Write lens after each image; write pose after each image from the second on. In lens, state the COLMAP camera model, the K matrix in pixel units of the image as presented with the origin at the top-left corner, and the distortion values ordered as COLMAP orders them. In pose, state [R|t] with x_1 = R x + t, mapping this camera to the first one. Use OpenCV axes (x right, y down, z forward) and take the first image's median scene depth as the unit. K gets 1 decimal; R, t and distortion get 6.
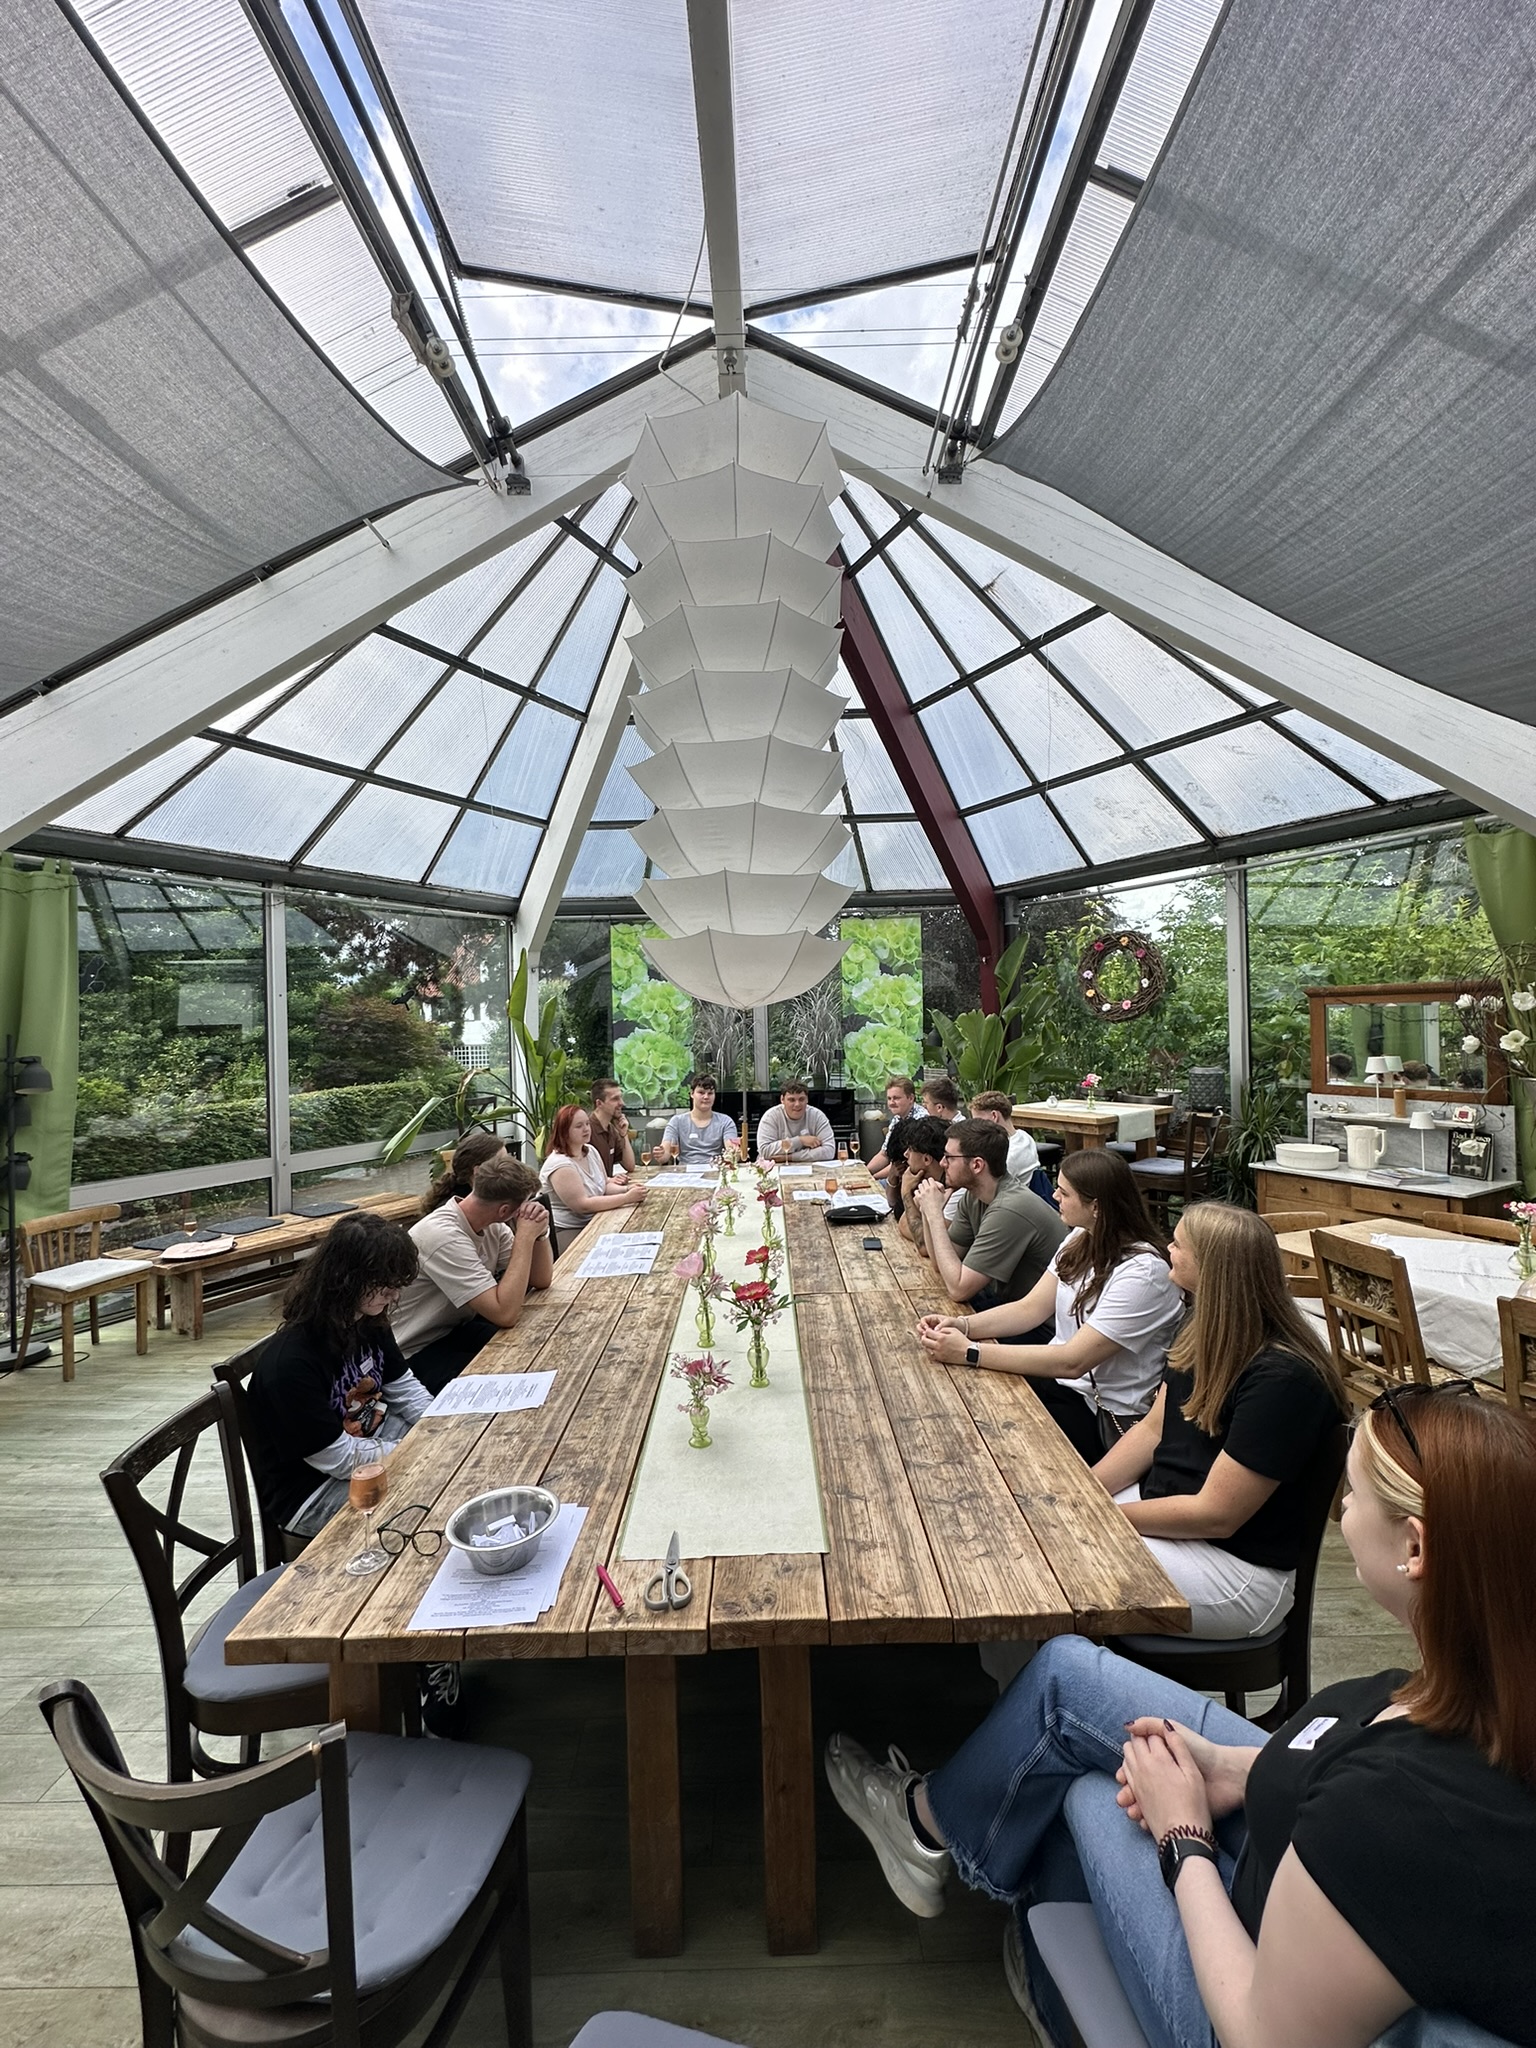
lens RADIAL K [[818.1, 0, 766.8], [0, 818.1, 1025.8], [0, 0, 1]] dist [0.000936, 0.000069]
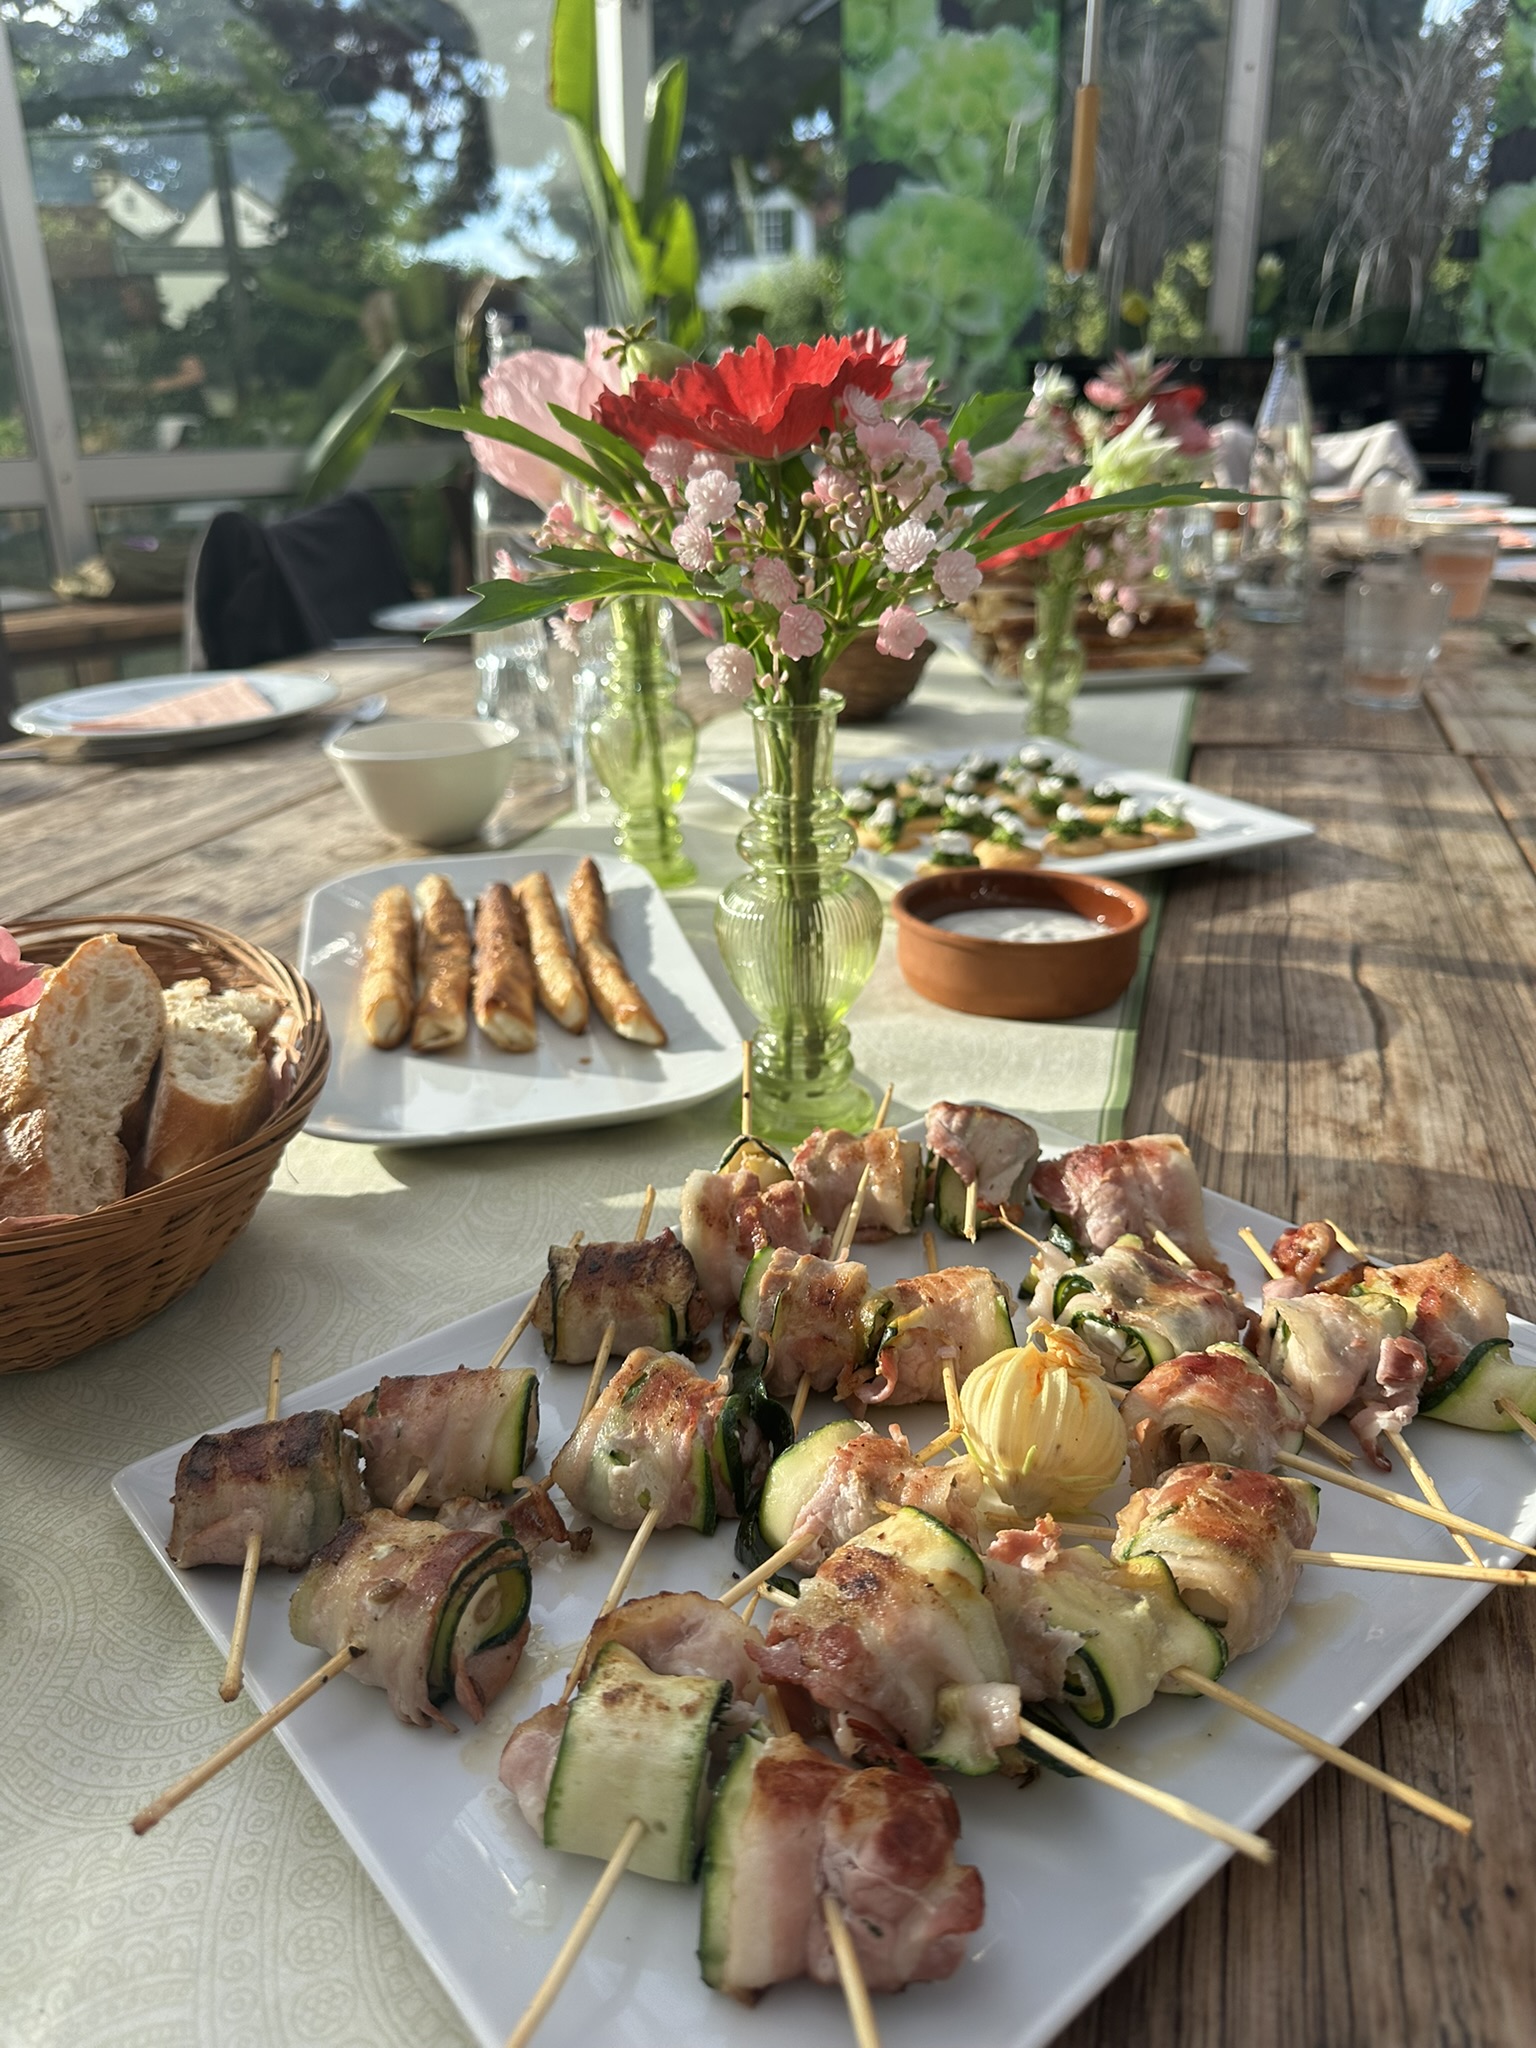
lens RADIAL K [[1449.1, 0, 769.5], [0, 1449.1, 1023.7], [0, 0, 1]] dist [-0.009349, -0.004824]
pose [[0.953477, 0.124399, -0.274602, 0.015281], [-0.006797, 0.919530, 0.392961, 0.099335], [0.301389, -0.372813, 0.877596, 0.240780]]
